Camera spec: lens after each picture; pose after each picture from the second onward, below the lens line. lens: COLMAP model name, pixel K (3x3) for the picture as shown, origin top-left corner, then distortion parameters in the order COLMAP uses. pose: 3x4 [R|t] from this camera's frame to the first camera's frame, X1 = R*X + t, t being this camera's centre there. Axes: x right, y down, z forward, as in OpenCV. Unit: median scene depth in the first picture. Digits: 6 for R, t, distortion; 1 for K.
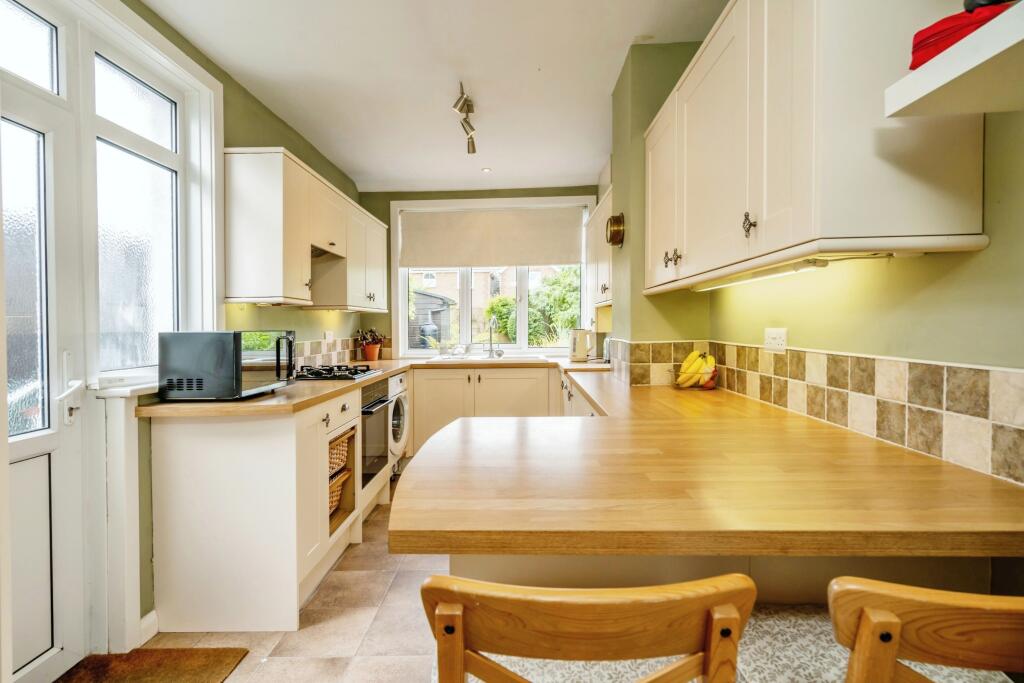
lens RADIAL K [[502.2, 0, 512.0], [0, 502.2, 341.5], [0, 0, 1]] dist [-0.001139, -0.000081]
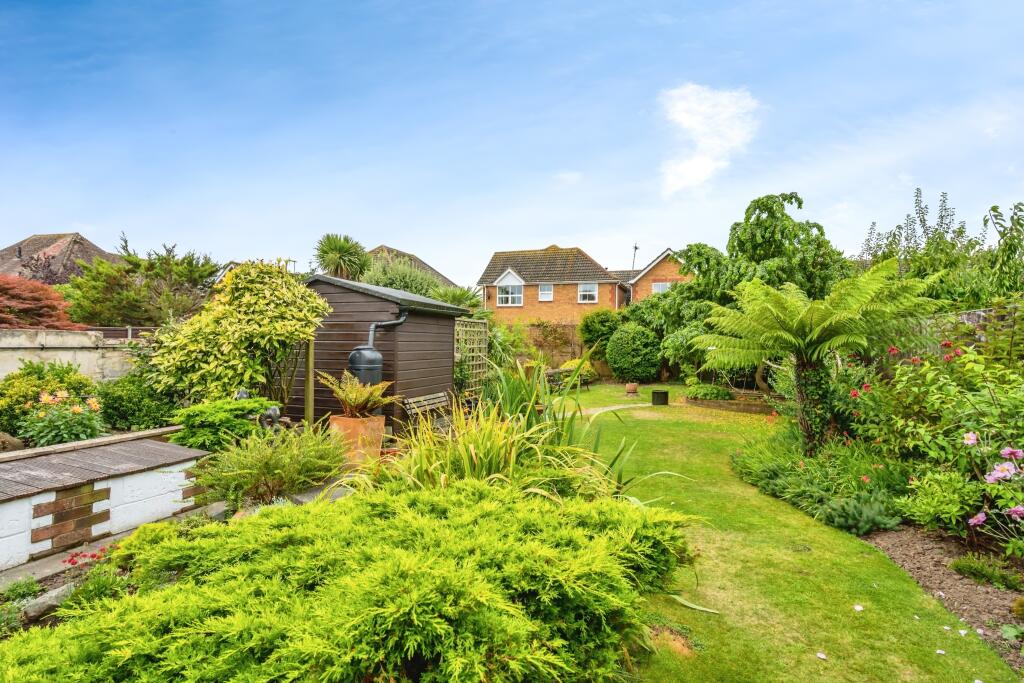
lens RADIAL K [[497.1, 0, 511.8], [0, 497.1, 355.3], [0, 0, 1]] dist [-0.003776, -0.000396]
pose [[0.948295, 0.033702, -0.315596, 0.401400], [-0.036703, 0.999320, -0.003568, -0.084066], [0.315261, 0.014967, 0.948887, 1.422575]]
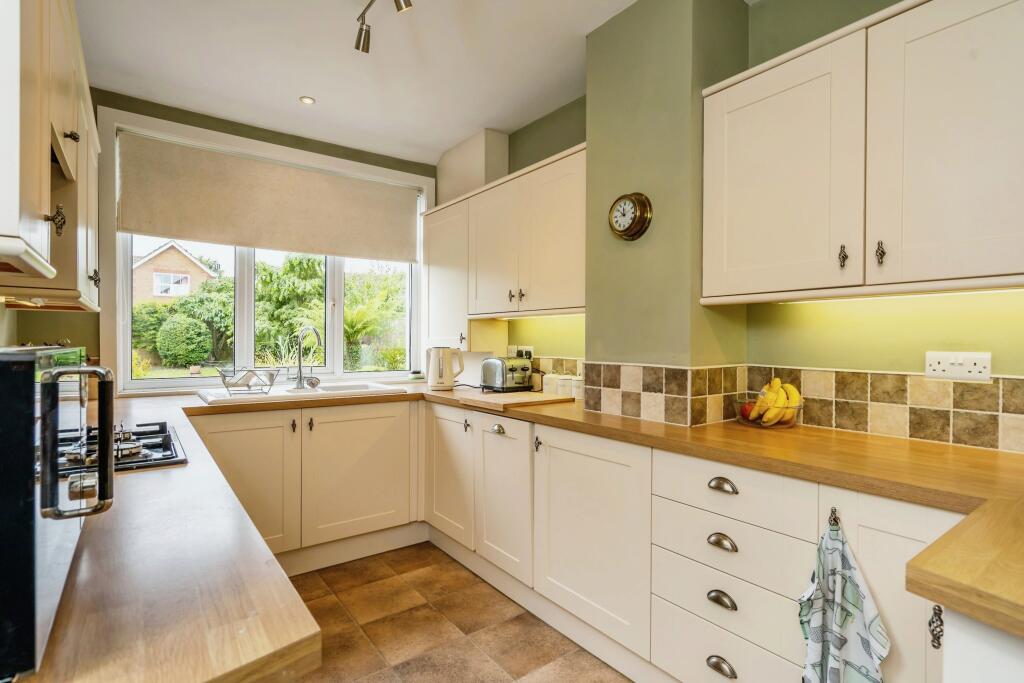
lens RADIAL K [[497.1, 0, 511.8], [0, 497.1, 355.3], [0, 0, 1]] dist [-0.003776, -0.000396]
pose [[0.788558, 0.000627, 0.614960, -0.223518], [0.003372, 0.999980, -0.005343, -0.007459], [-0.614951, 0.006286, 0.788540, 0.316689]]
